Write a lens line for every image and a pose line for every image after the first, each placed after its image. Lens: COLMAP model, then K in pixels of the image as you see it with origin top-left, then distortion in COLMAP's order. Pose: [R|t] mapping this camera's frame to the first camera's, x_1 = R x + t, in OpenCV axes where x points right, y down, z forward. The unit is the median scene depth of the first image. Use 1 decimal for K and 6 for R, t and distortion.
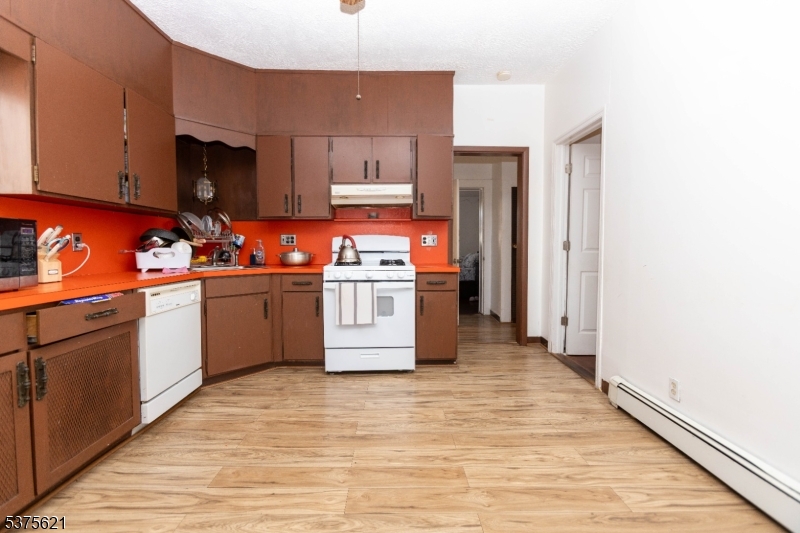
lens RADIAL K [[361.4, 0, 395.7], [0, 361.4, 262.7], [0, 0, 1]] dist [0.000084, 0.000052]
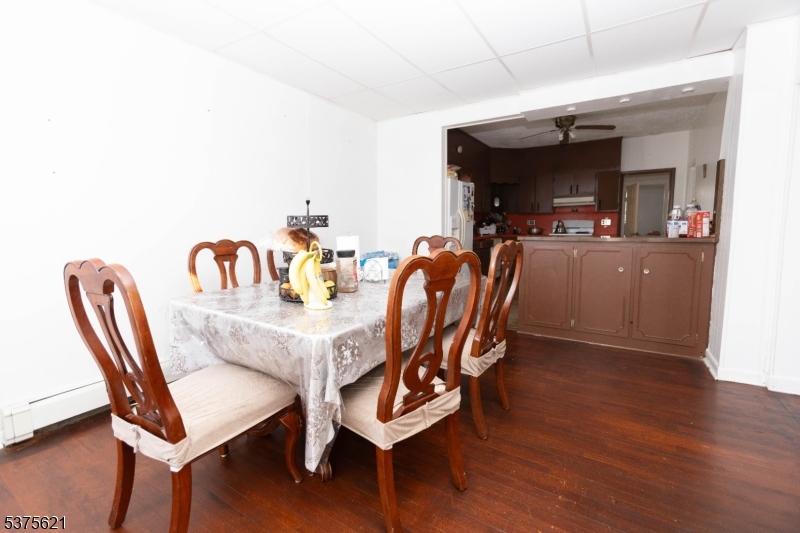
lens RADIAL K [[361.4, 0, 398.2], [0, 361.4, 262.3], [0, 0, 1]] dist [0.000084, 0.000052]
pose [[0.842670, 0.049105, -0.536186, 0.222404], [-0.019917, 0.997994, 0.060098, 0.064834], [0.538061, -0.039963, 0.841958, -1.367180]]
